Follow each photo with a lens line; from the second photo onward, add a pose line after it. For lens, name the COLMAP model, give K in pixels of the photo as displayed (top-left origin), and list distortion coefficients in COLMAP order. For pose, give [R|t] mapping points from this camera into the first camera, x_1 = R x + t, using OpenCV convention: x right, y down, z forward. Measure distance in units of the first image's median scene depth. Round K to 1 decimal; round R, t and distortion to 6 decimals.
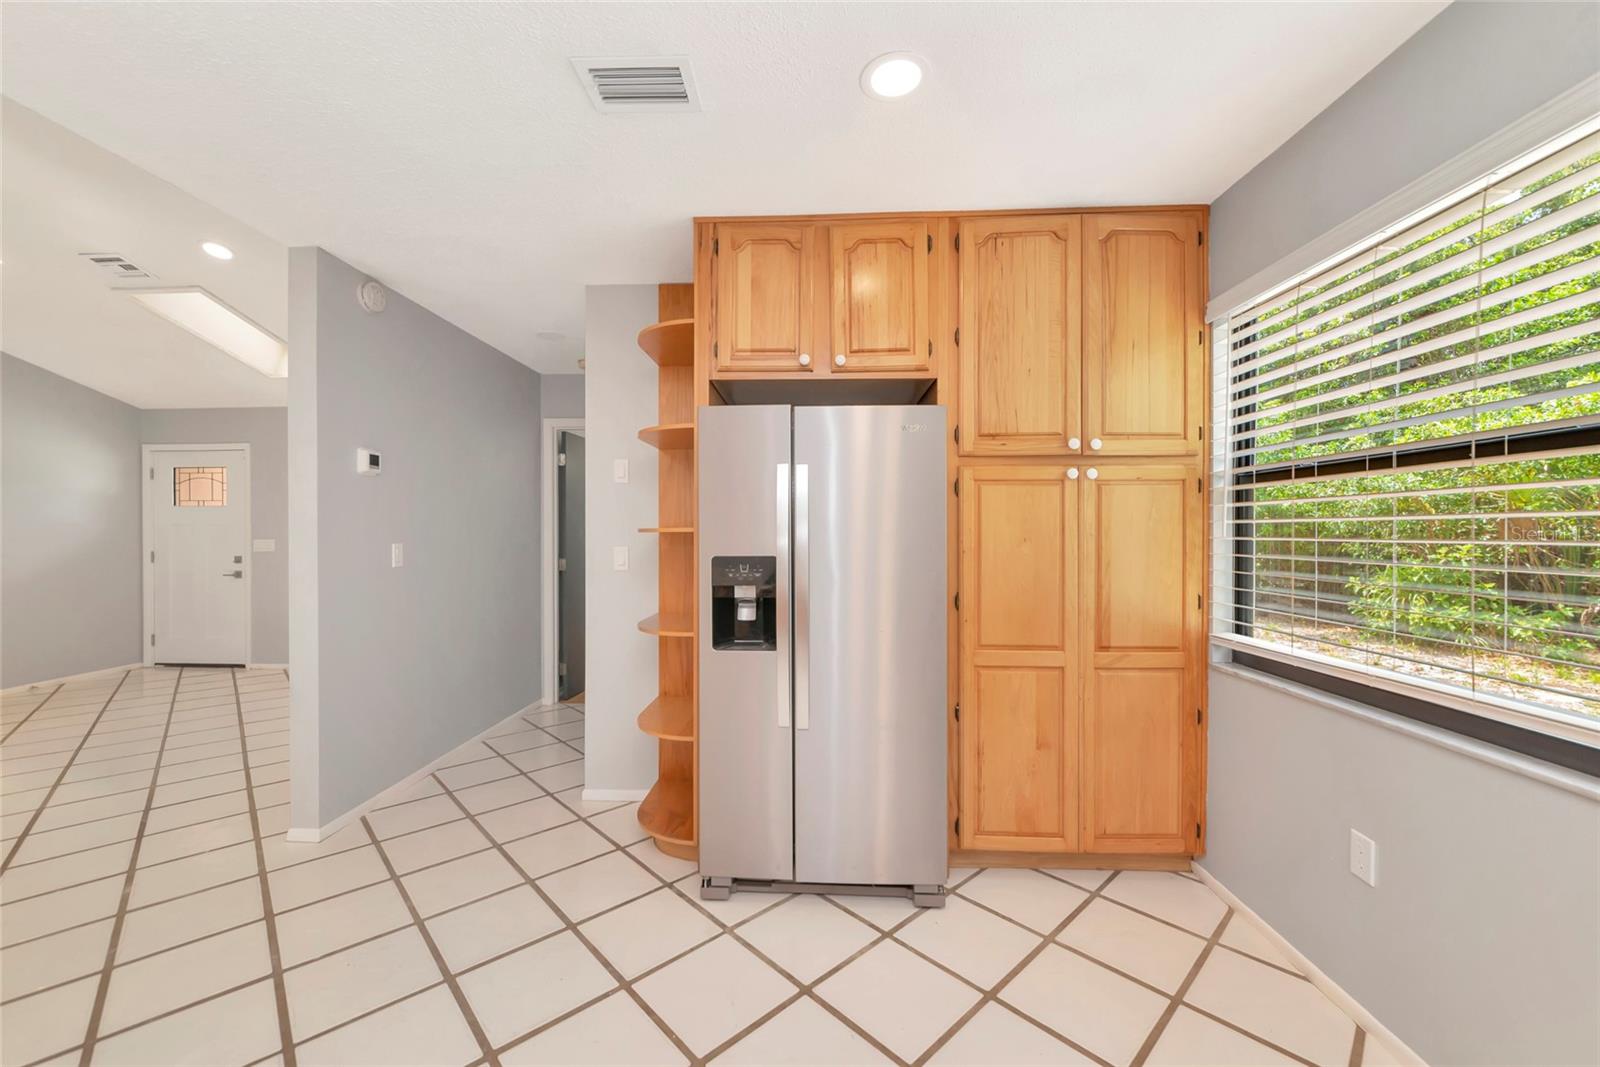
lens RADIAL K [[628.9, 0, 793.7], [0, 628.9, 532.7], [0, 0, 1]] dist [-0.000827, -0.000130]
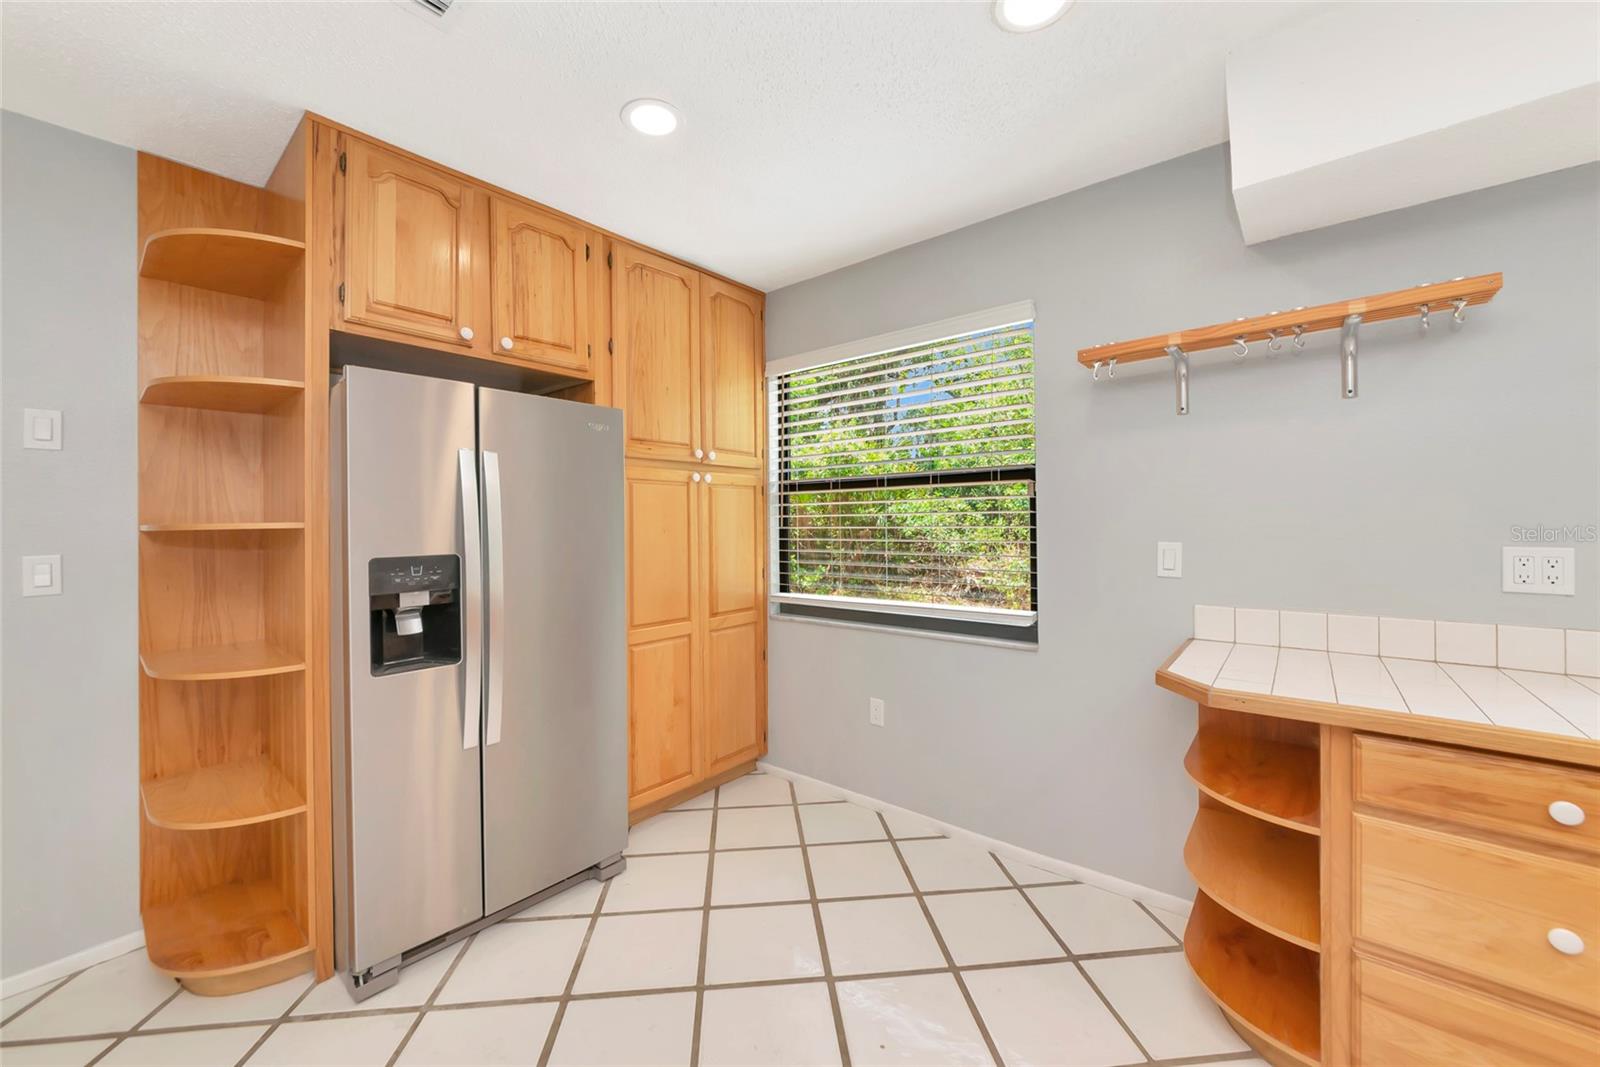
lens RADIAL K [[612.2, 0, 800.3], [0, 612.2, 516.7], [0, 0, 1]] dist [-0.007933, 0.000150]
pose [[0.607369, 0.002188, 0.794417, -0.390704], [0.010810, 0.999881, -0.011019, -0.000358], [-0.794346, 0.015281, 0.607273, 0.101294]]
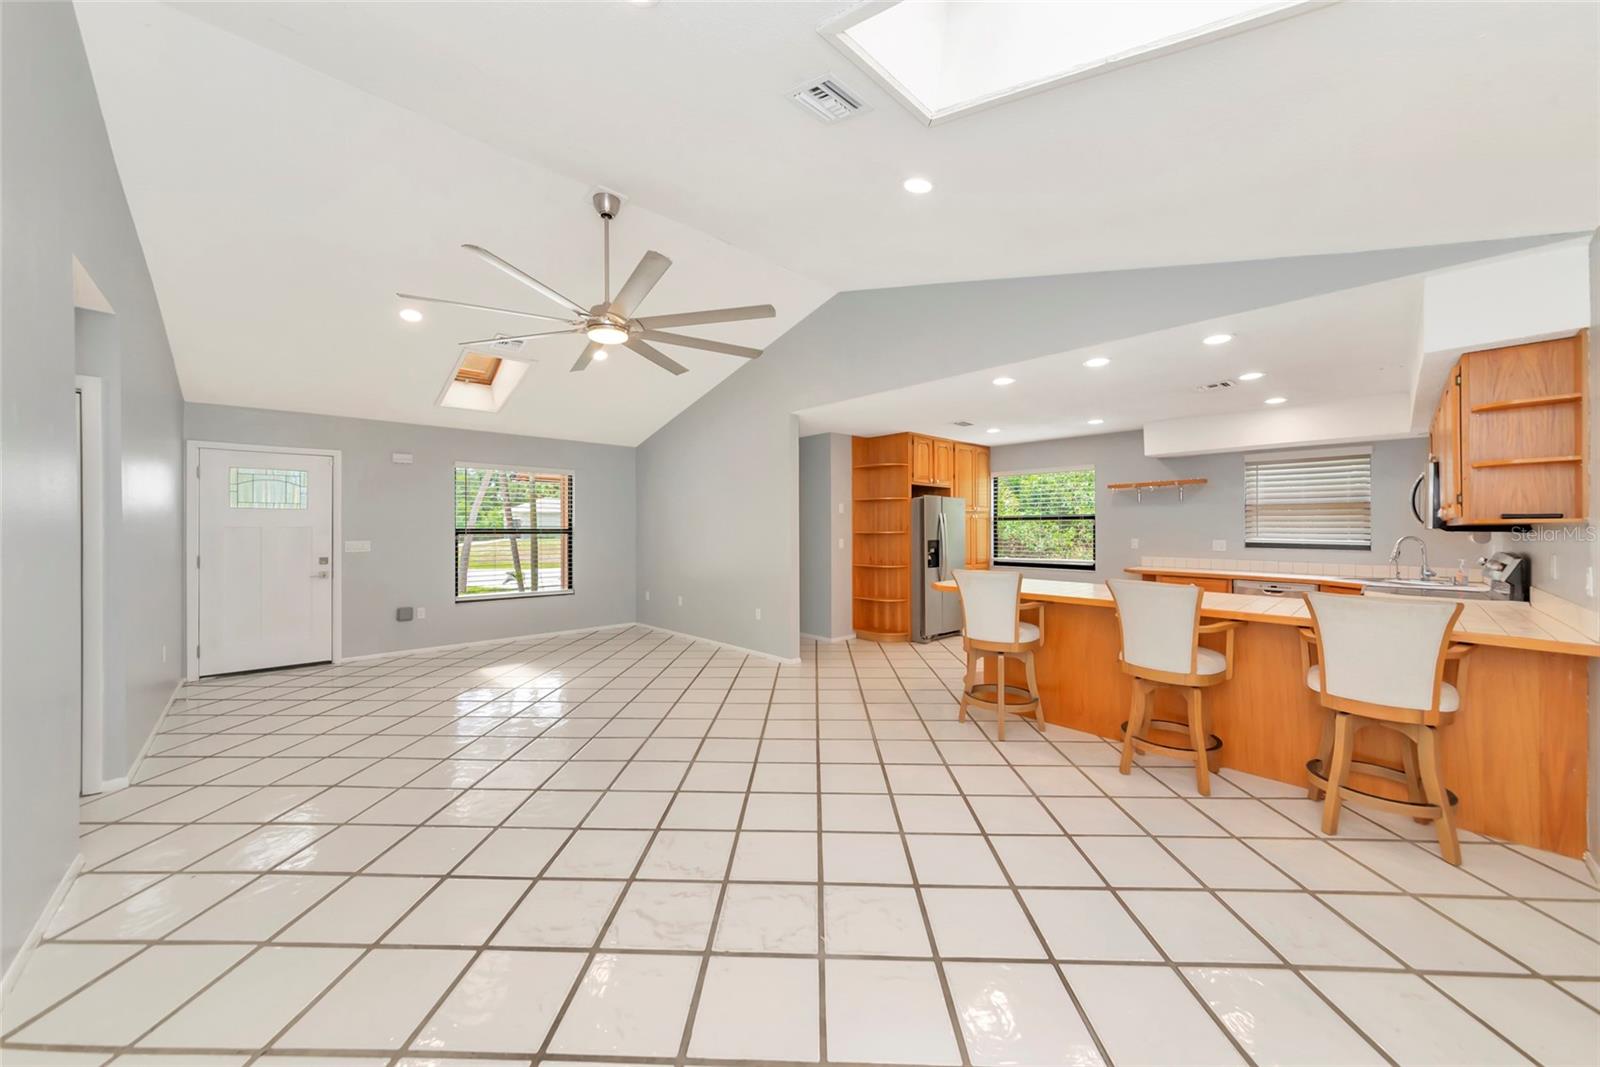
lens RADIAL K [[546.0, 0, 801.8], [0, 546.0, 523.7], [0, 0, 1]] dist [-0.001122, -0.000162]
pose [[0.702025, 0.005675, 0.712130, -2.555277], [0.001680, 0.999952, -0.009624, -0.022009], [-0.712151, 0.007953, 0.701982, -0.539183]]
